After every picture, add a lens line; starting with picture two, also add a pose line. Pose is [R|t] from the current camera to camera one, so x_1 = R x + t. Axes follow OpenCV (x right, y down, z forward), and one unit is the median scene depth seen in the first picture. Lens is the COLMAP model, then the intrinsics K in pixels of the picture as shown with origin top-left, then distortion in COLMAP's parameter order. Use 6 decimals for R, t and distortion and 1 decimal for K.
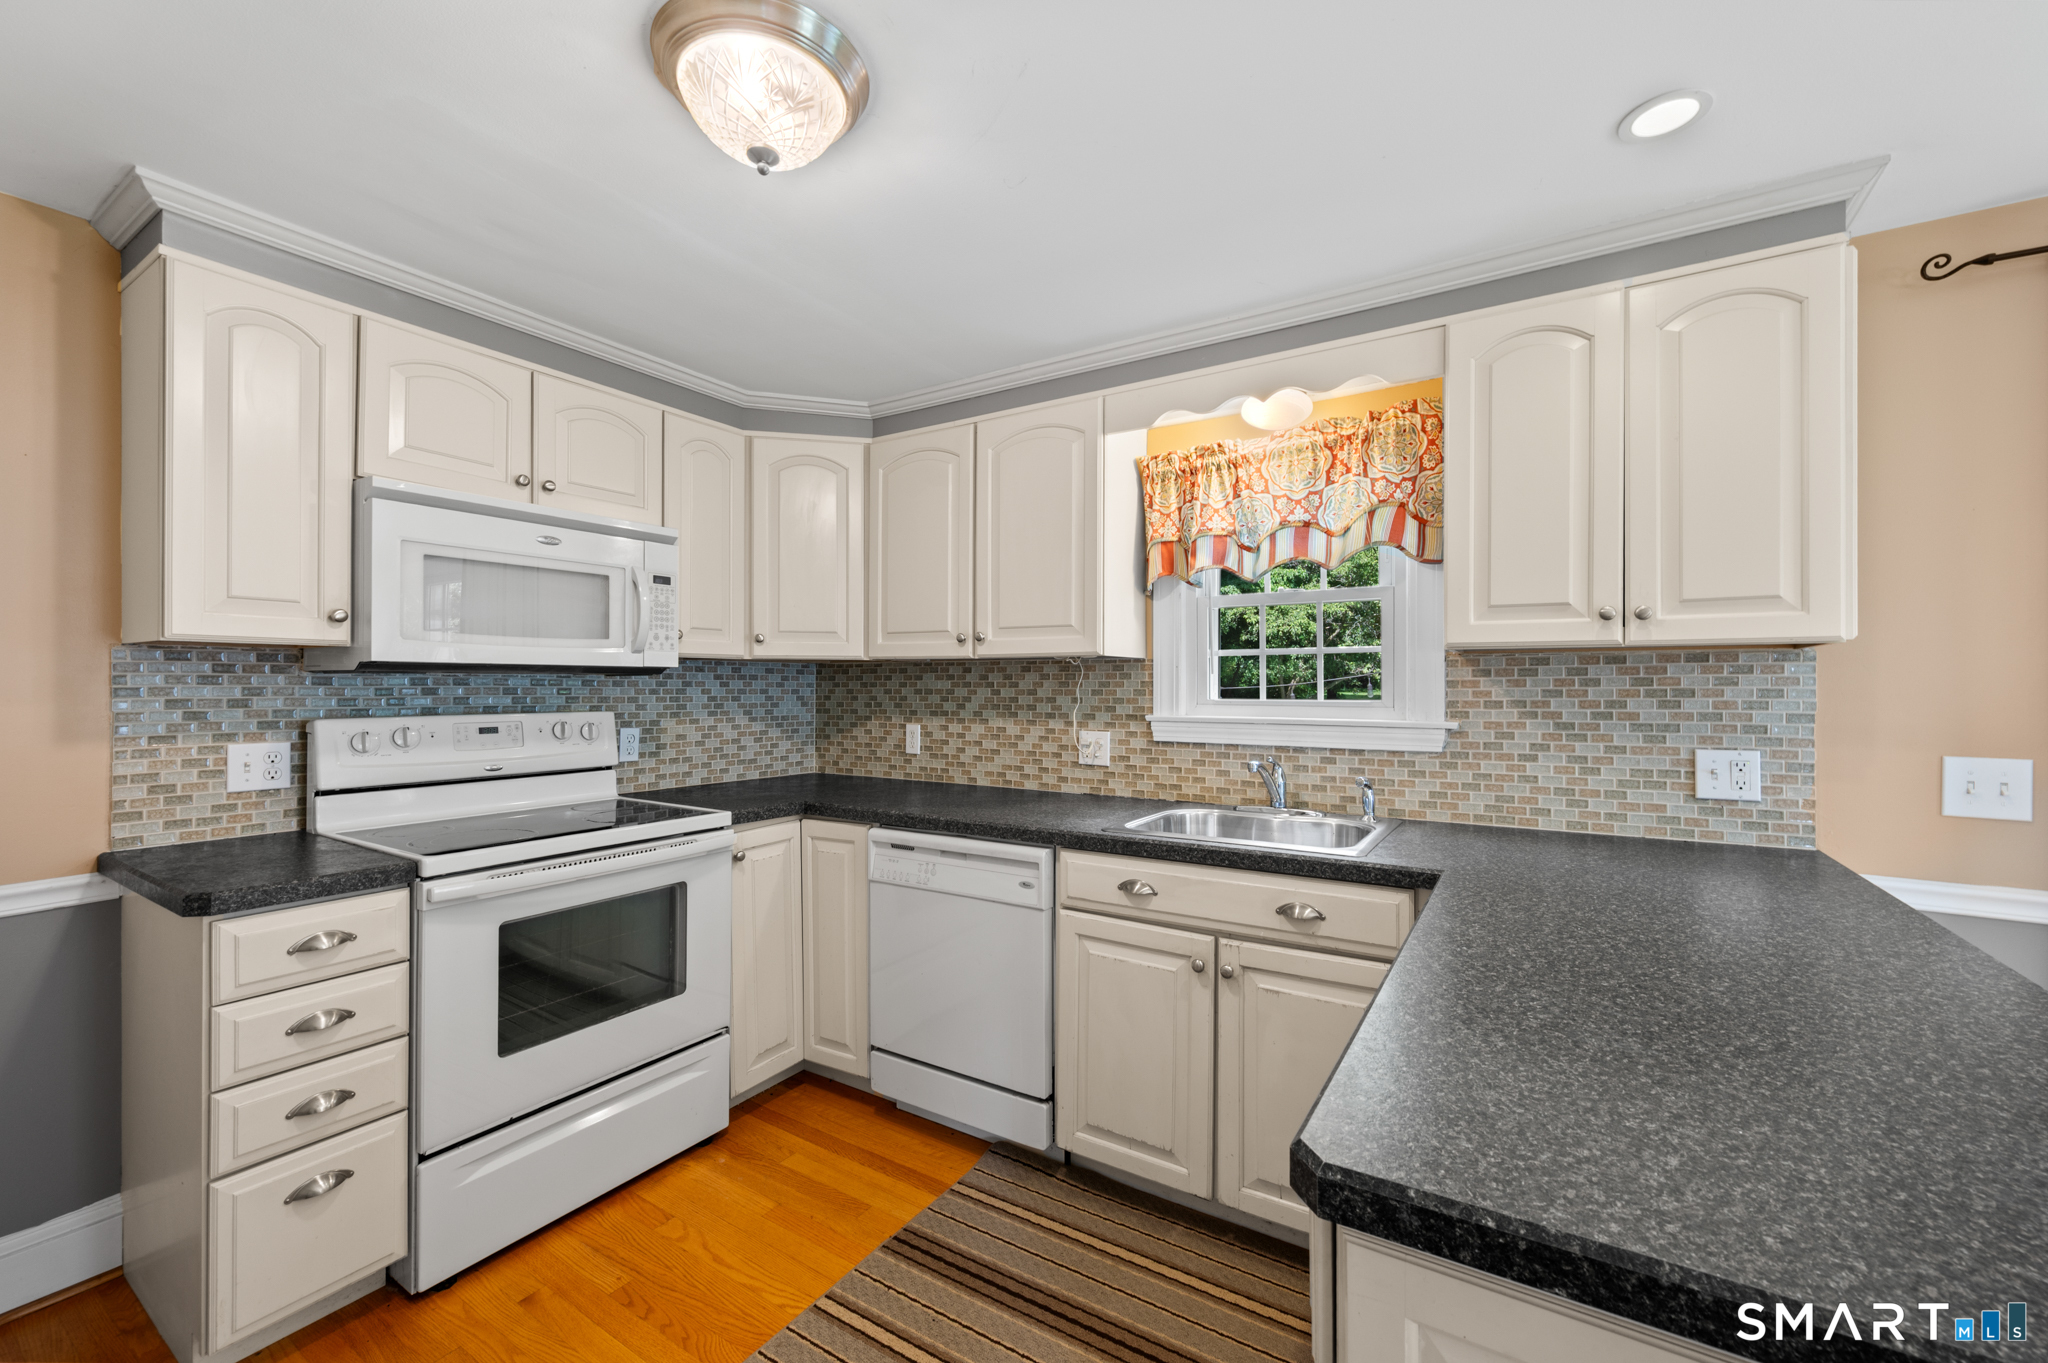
lens RADIAL K [[818.6, 0, 1037.7], [0, 818.6, 683.8], [0, 0, 1]] dist [0.000344, -0.000143]
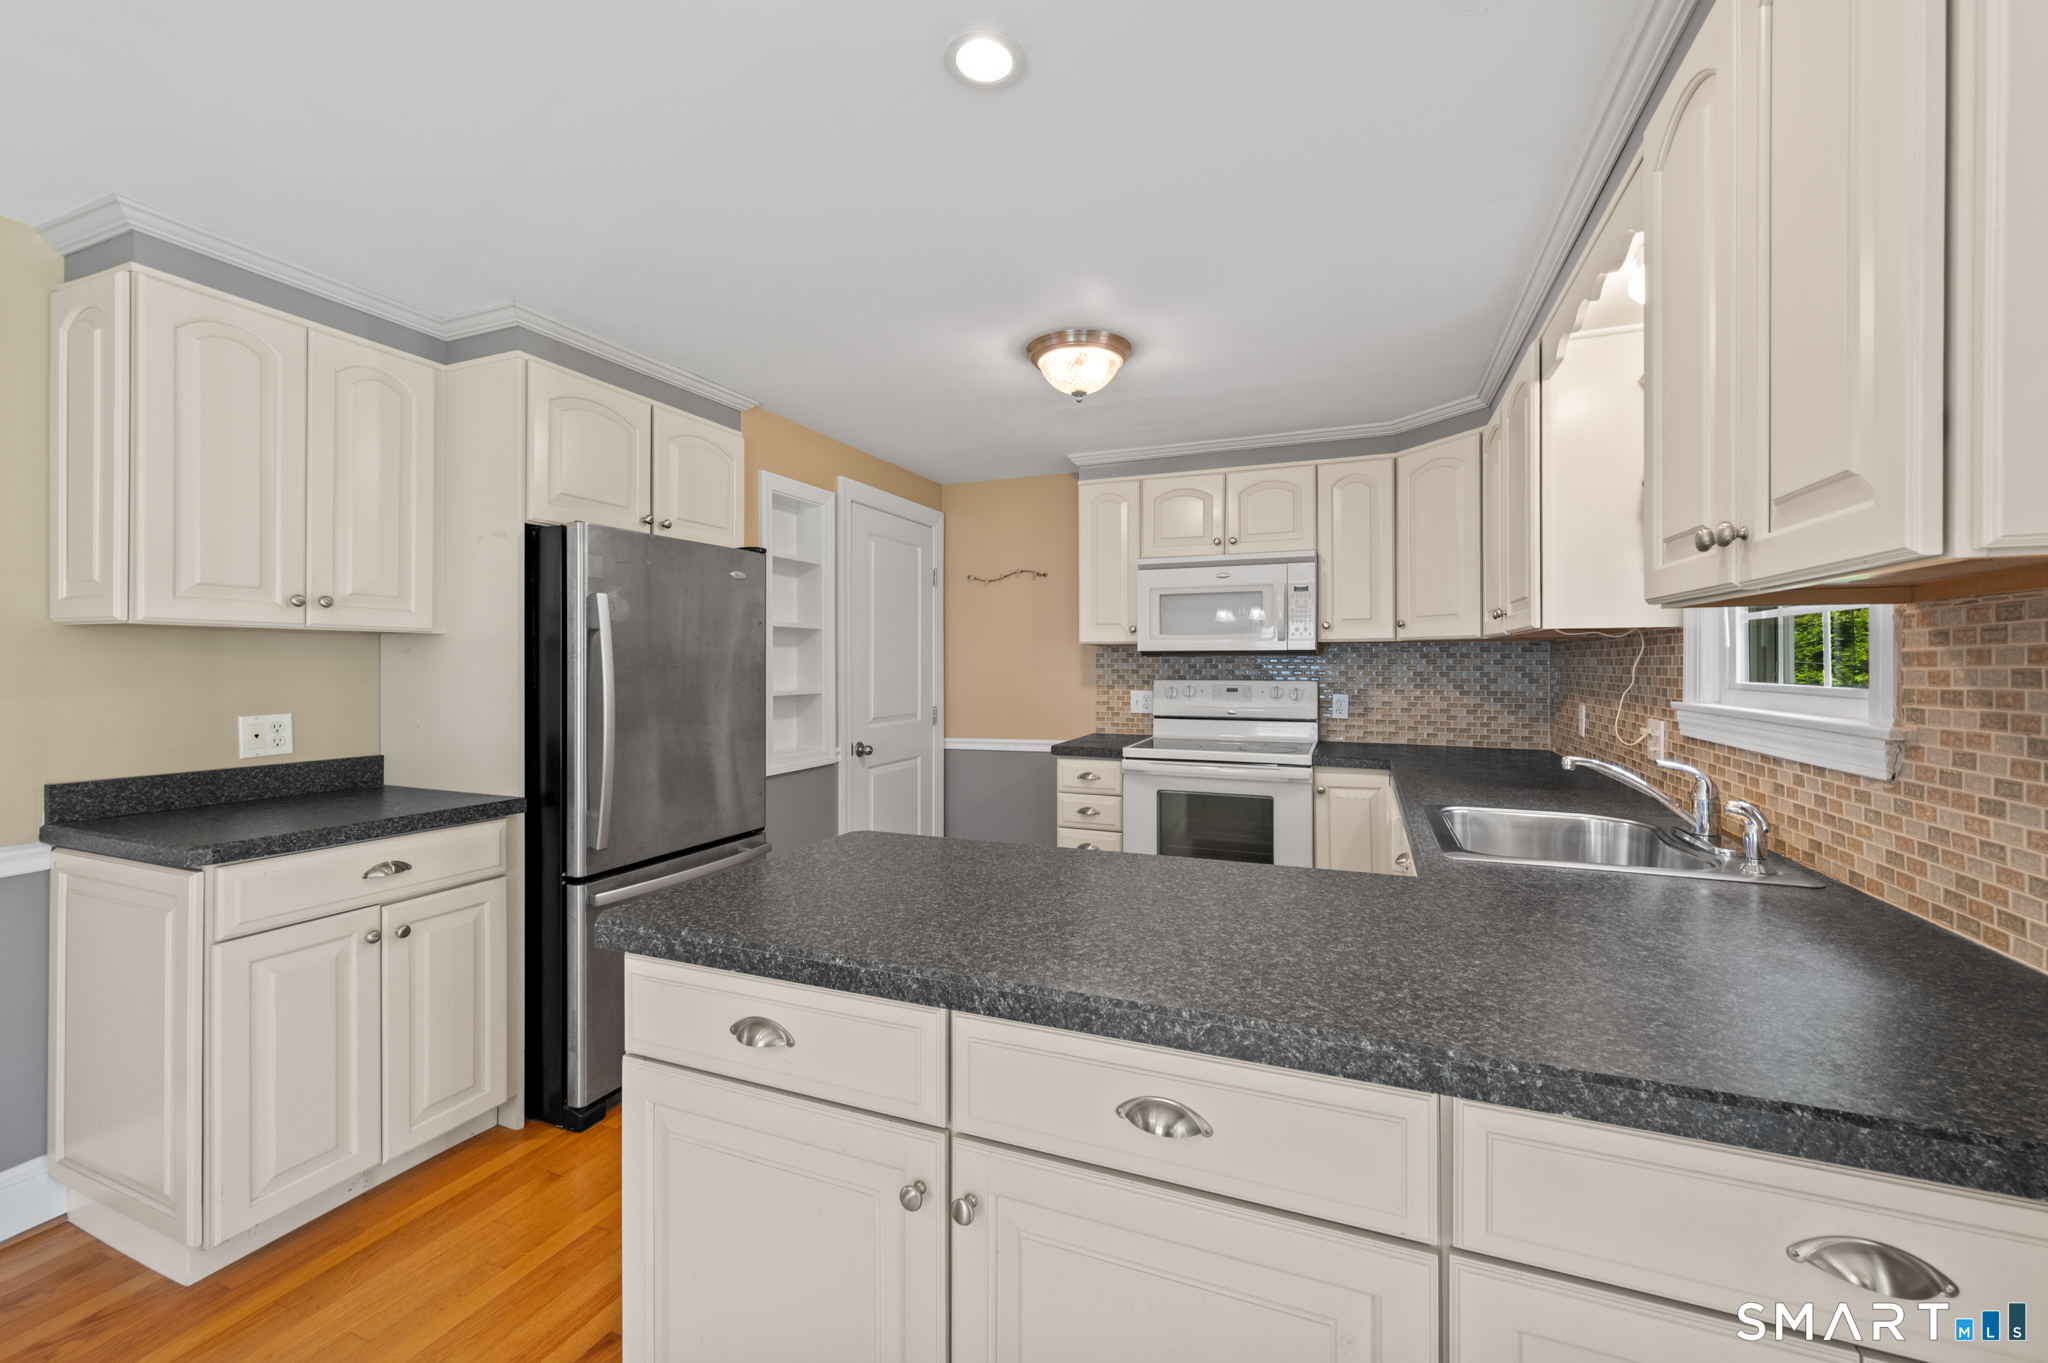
lens RADIAL K [[813.0, 0, 1033.8], [0, 813.0, 665.5], [0, 0, 1]] dist [0.000338, -0.000332]
pose [[0.174550, 0.002192, -0.984646, 0.859244], [0.002736, 0.999993, 0.002711, 0.001349], [0.984644, -0.003167, 0.174543, 0.302189]]
